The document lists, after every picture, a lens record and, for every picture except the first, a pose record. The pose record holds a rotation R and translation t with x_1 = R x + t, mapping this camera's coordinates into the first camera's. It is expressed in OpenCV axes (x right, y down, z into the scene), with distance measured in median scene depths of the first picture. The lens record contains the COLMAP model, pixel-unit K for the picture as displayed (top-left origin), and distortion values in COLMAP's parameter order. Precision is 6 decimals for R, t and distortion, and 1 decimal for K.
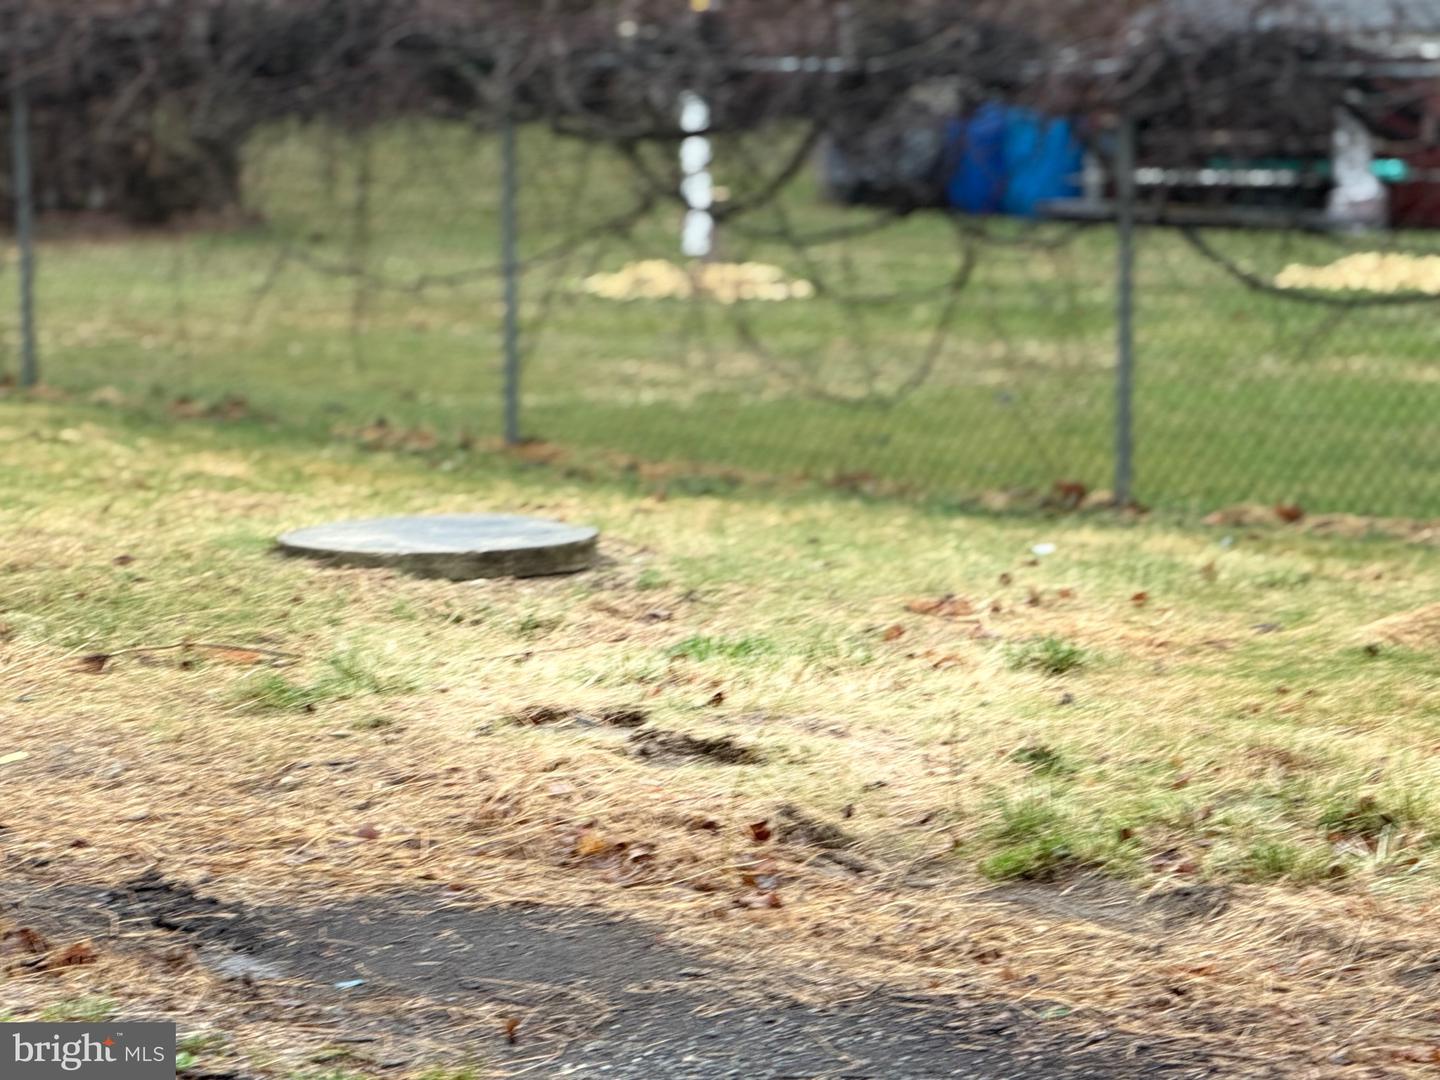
lens RADIAL K [[5262.5, 0, 719.7], [0, 5262.5, 539.9], [0, 0, 1]] dist [0.110639, 0.000000]
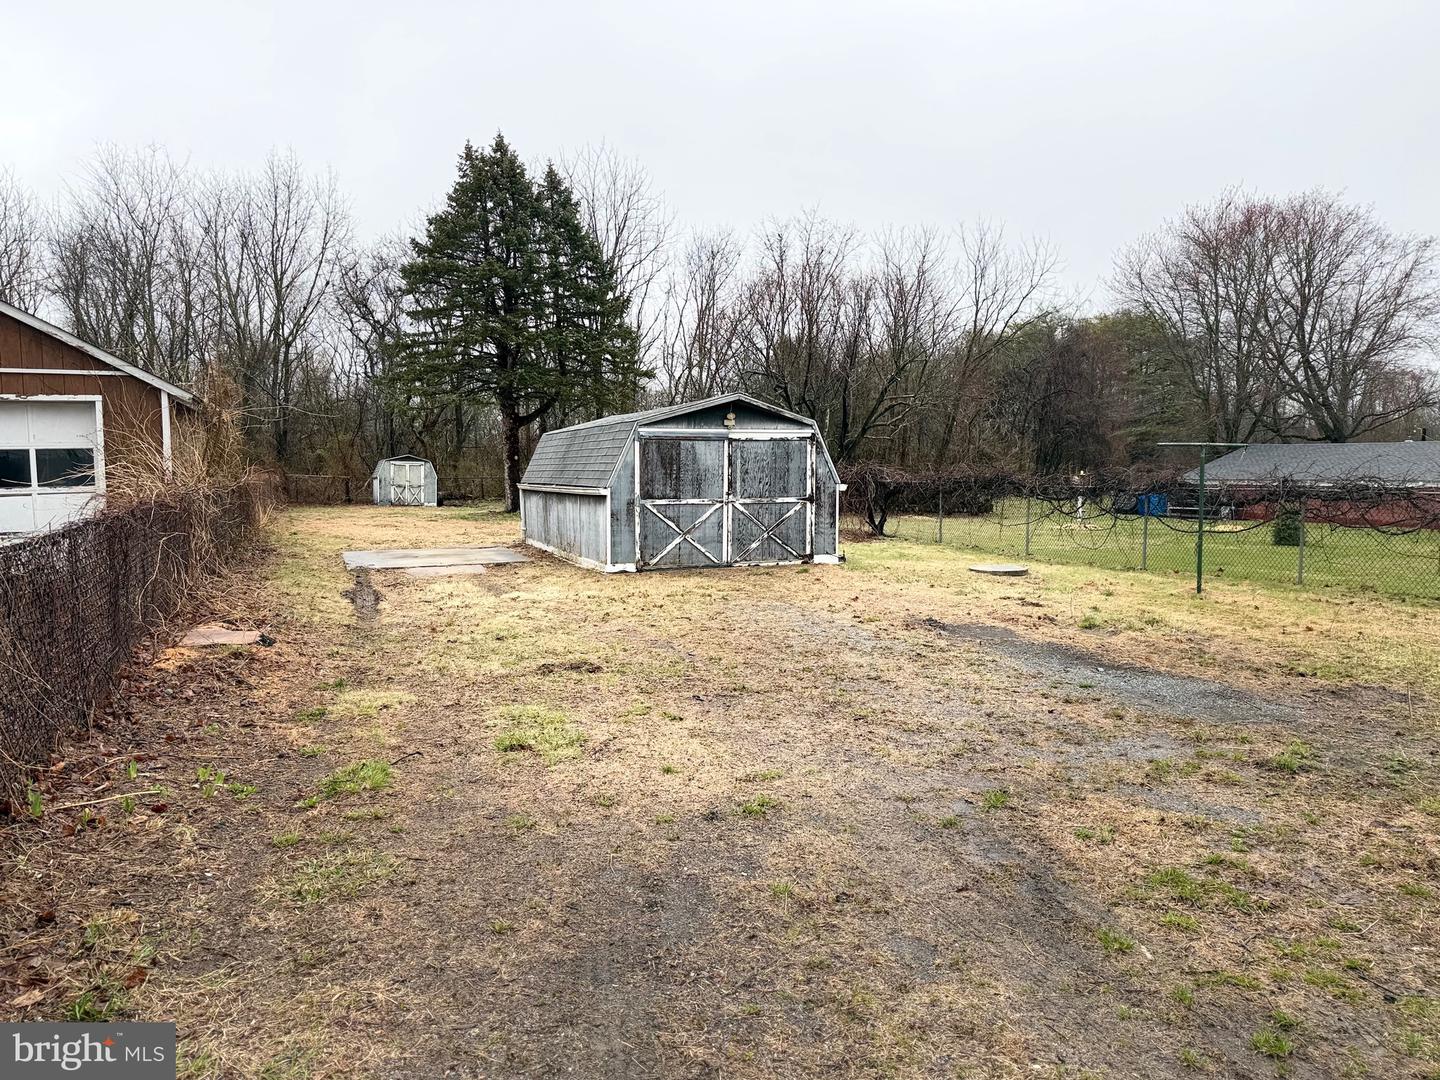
lens RADIAL K [[1012.8, 0, 720.2], [0, 1012.8, 540.9], [0, 0, 1]] dist [0.045626, 0.003708]
pose [[0.929088, 0.024008, -0.369079, 0.084608], [-0.036871, 0.998932, -0.027839, 0.013164], [0.368017, 0.039473, 0.928981, -0.168114]]
